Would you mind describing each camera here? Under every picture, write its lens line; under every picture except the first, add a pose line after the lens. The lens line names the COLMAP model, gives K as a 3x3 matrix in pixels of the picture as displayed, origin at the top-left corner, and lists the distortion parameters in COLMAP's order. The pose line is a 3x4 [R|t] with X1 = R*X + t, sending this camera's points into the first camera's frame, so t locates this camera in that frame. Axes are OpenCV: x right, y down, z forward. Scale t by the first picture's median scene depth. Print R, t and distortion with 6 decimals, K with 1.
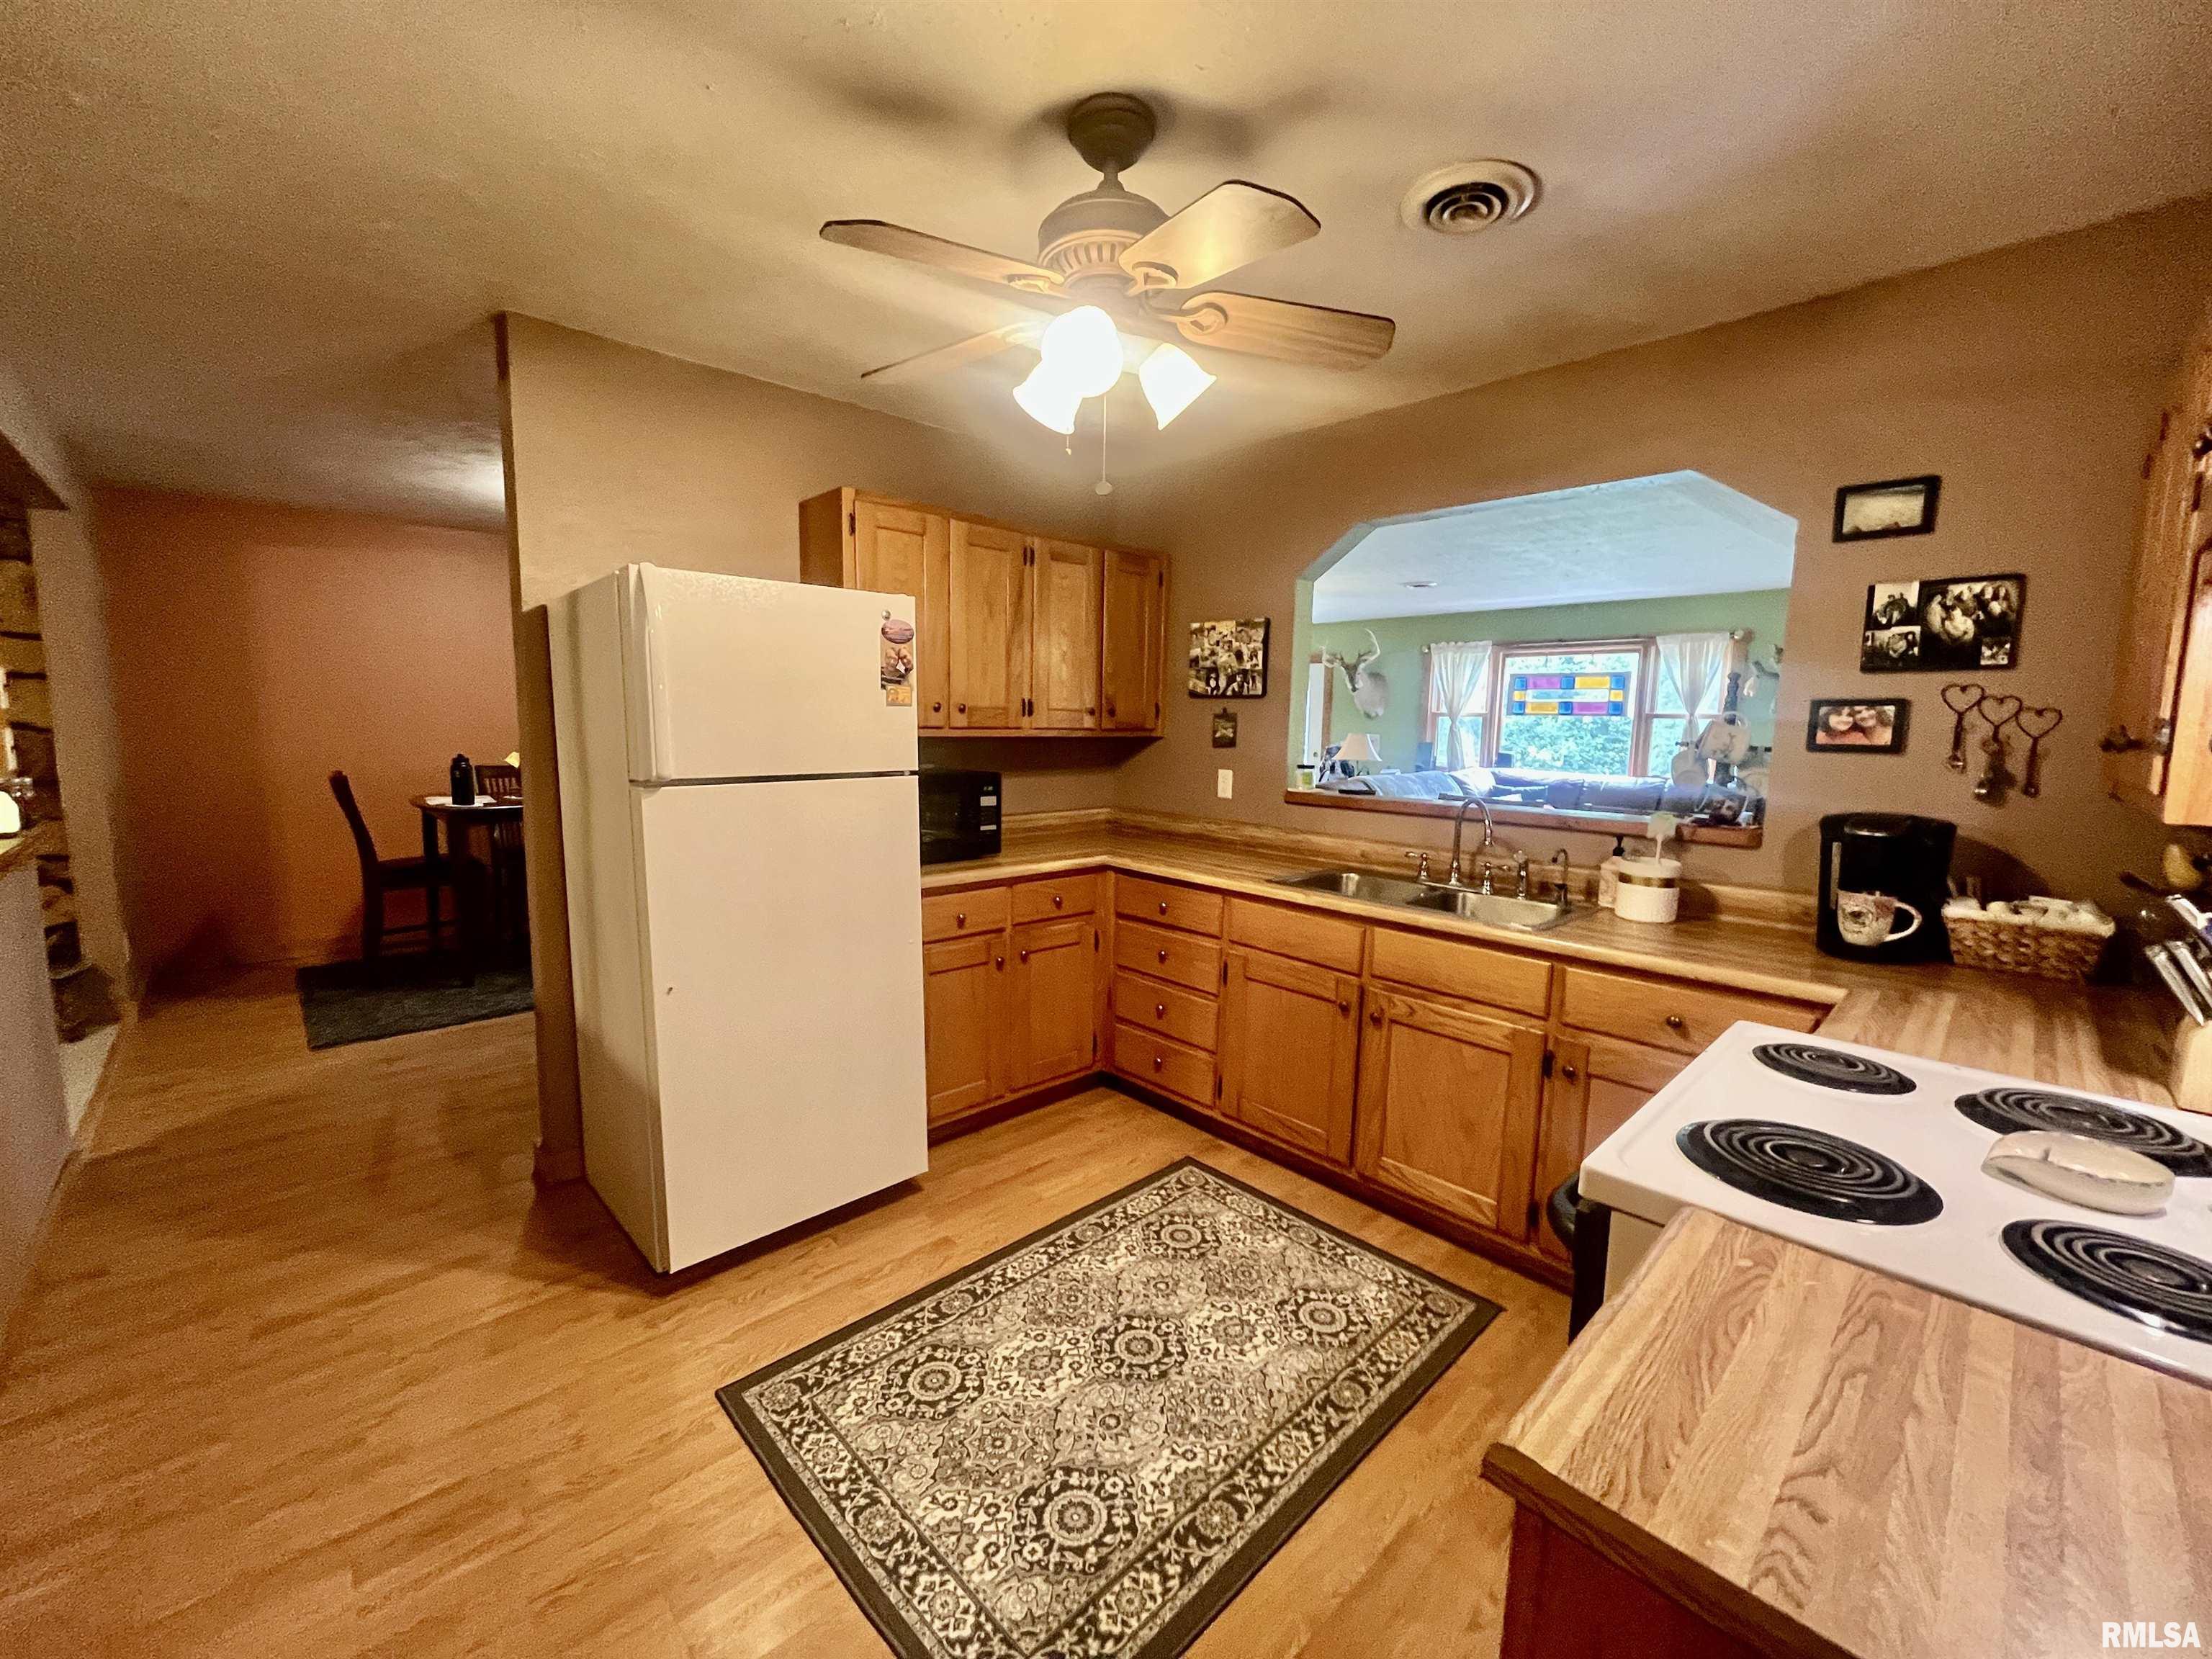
lens RADIAL K [[893.0, 0, 1097.4], [0, 893.0, 829.8], [0, 0, 1]] dist [-0.002879, -0.000418]
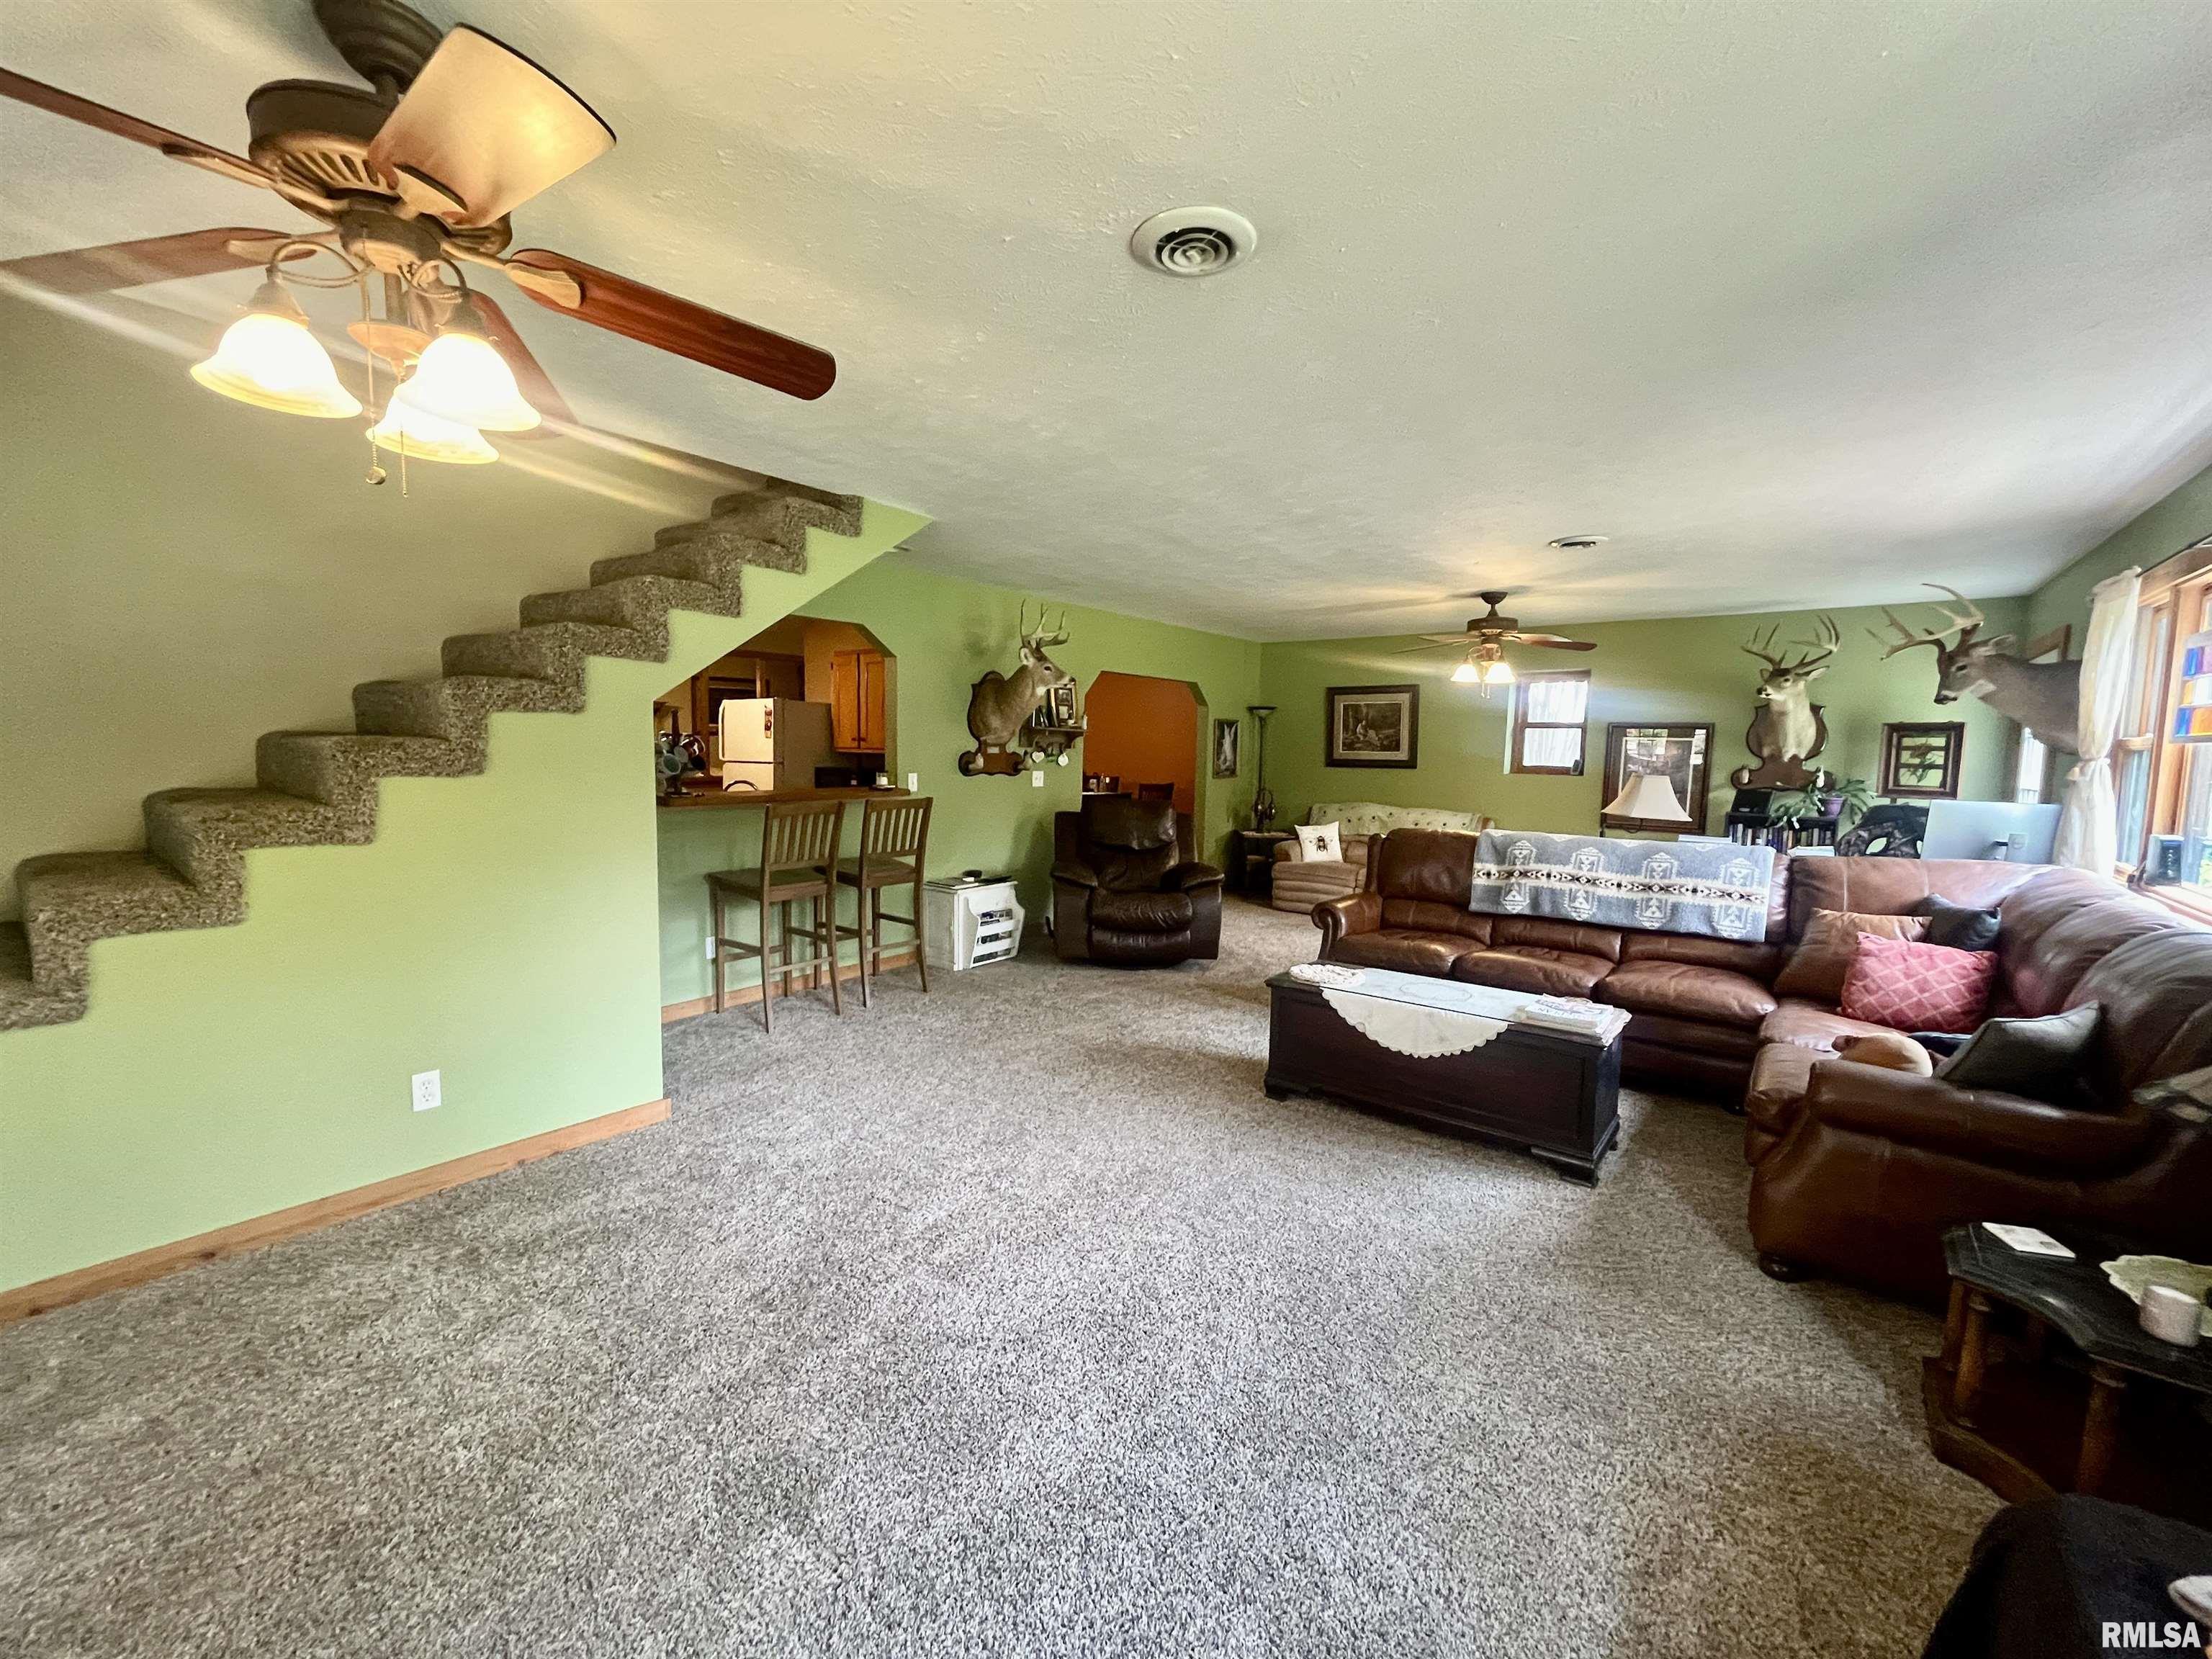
lens RADIAL K [[893.0, 0, 1097.4], [0, 893.0, 829.8], [0, 0, 1]] dist [-0.002879, -0.000418]
pose [[0.149801, 0.079711, -0.985498, 2.928817], [-0.136966, 0.988808, 0.059159, -0.184164], [0.979183, 0.126117, 0.159042, 1.787982]]
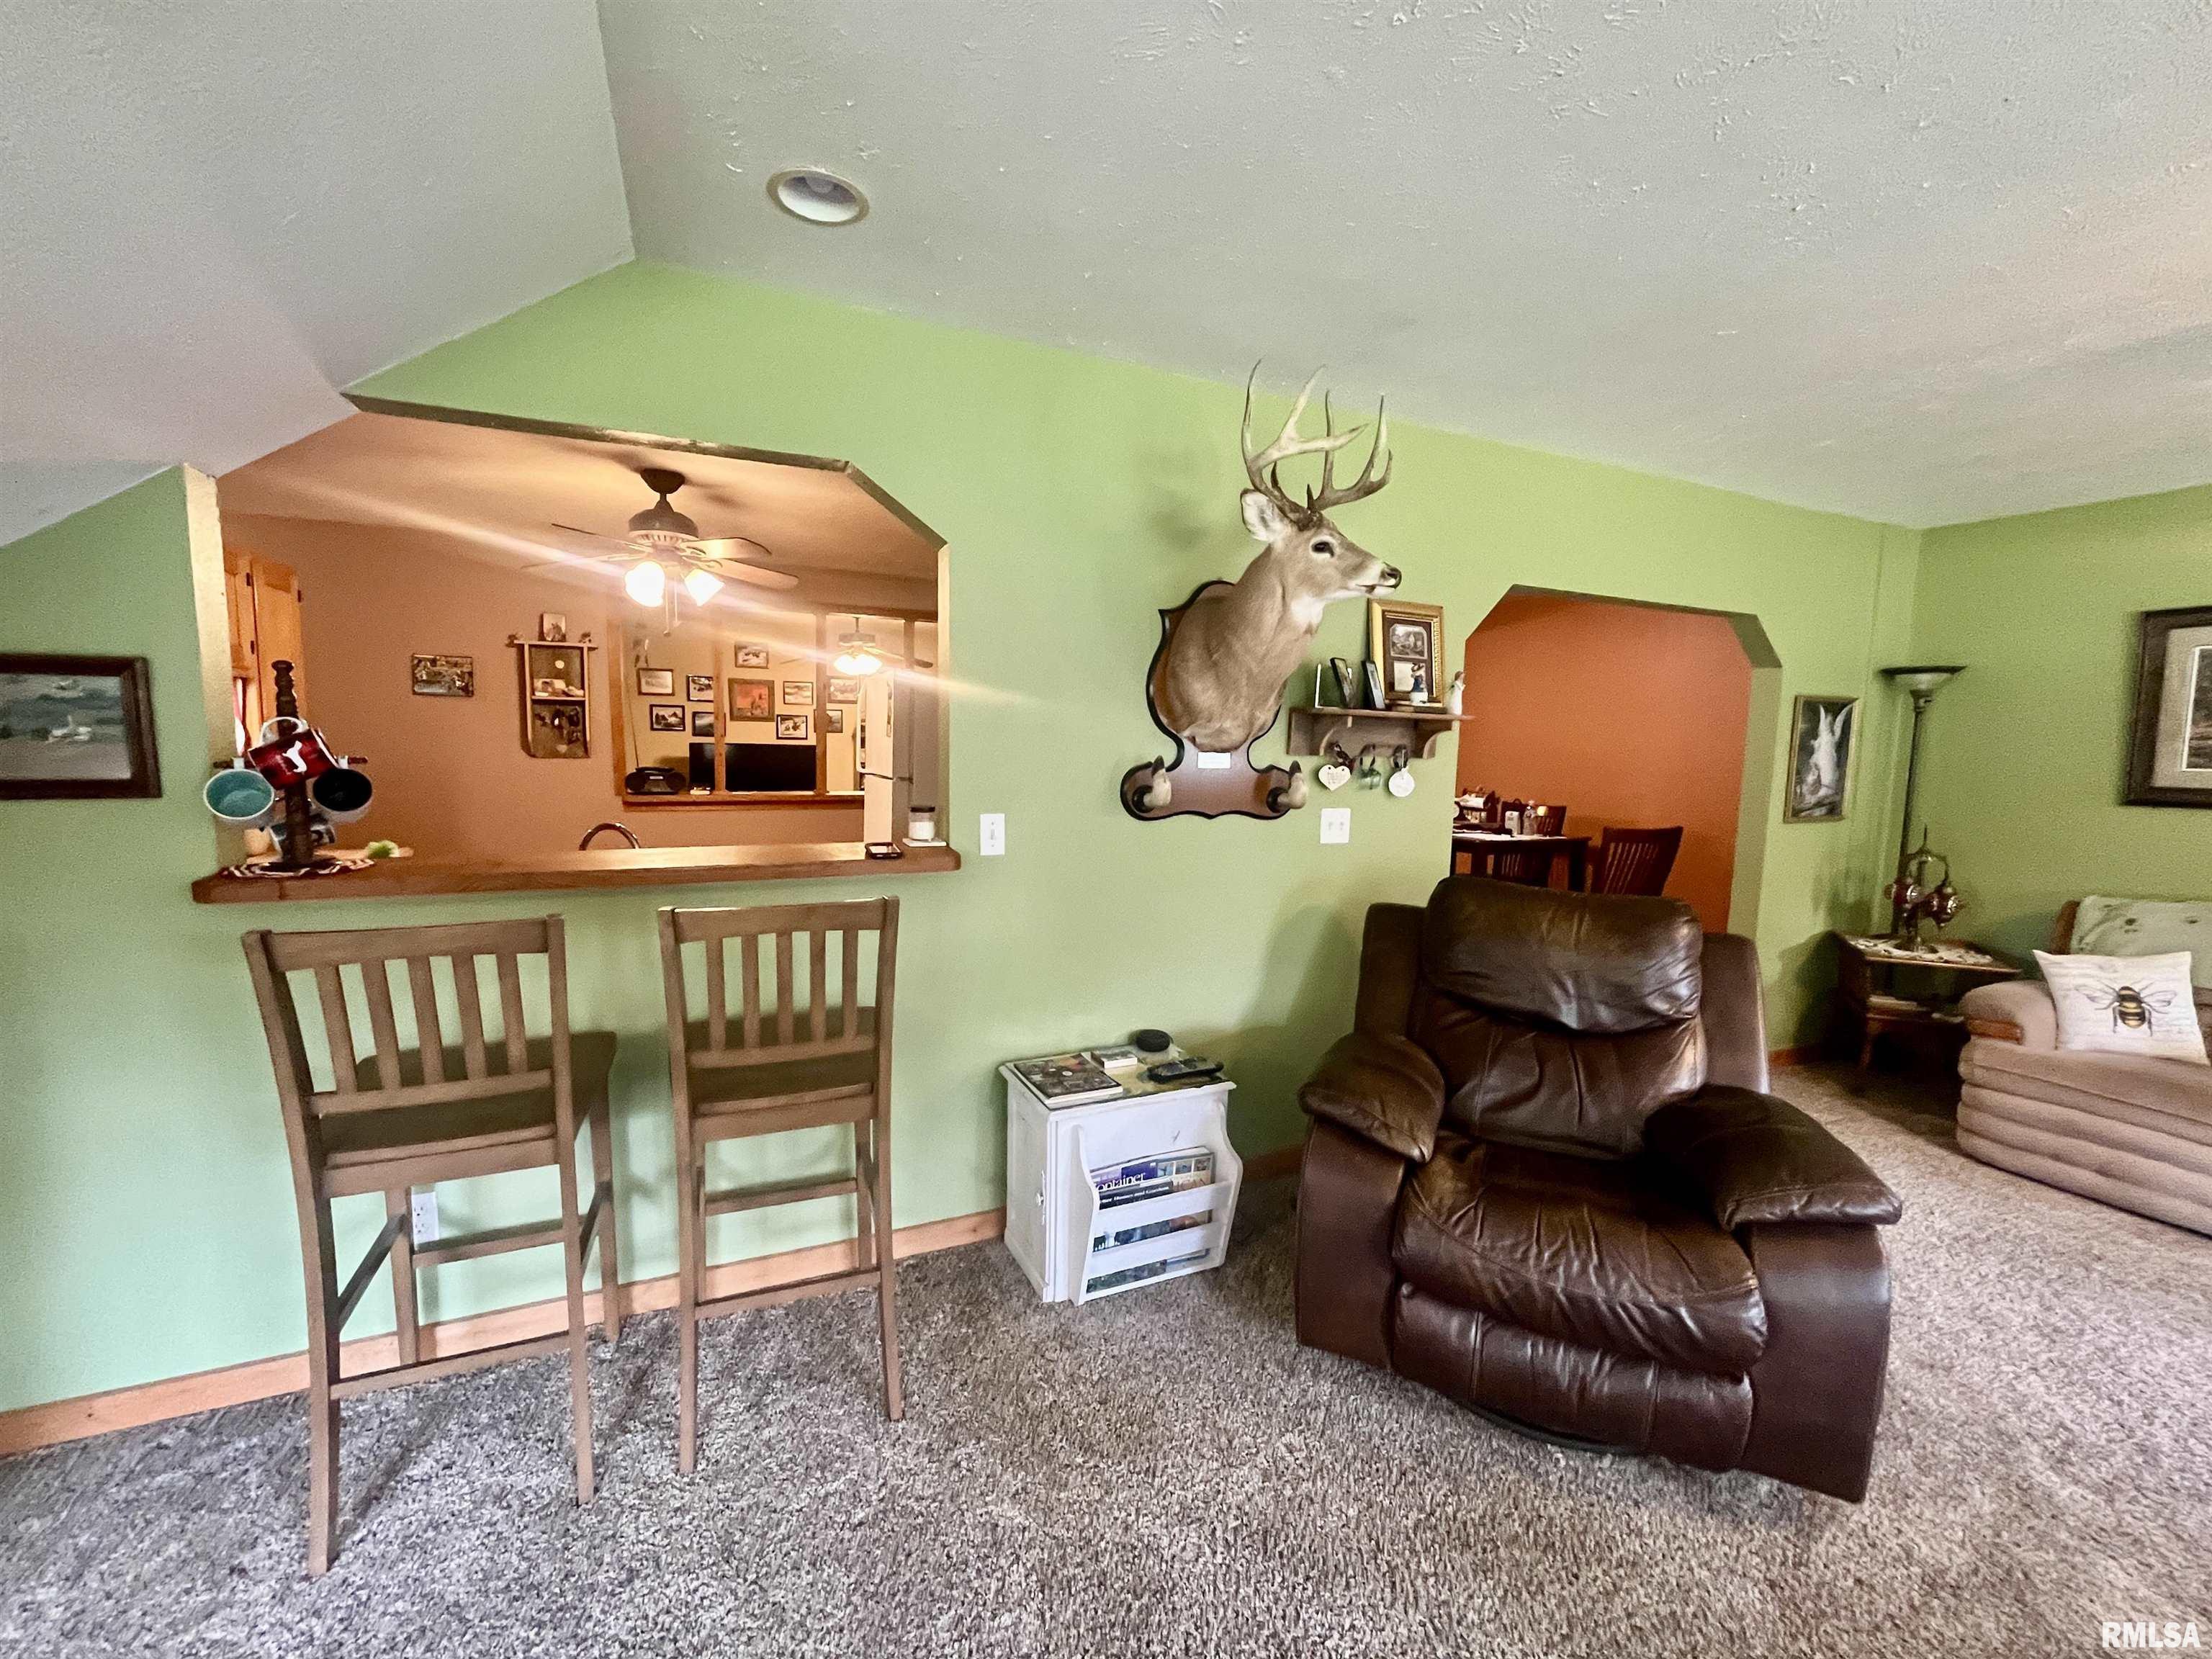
lens RADIAL K [[893.0, 0, 1097.4], [0, 893.0, 829.8], [0, 0, 1]] dist [-0.002879, -0.000418]
pose [[-0.325255, 0.069878, -0.943041, 1.326149], [-0.140167, 0.982687, 0.121160, -0.254278], [0.935180, 0.171591, -0.309829, 2.128059]]
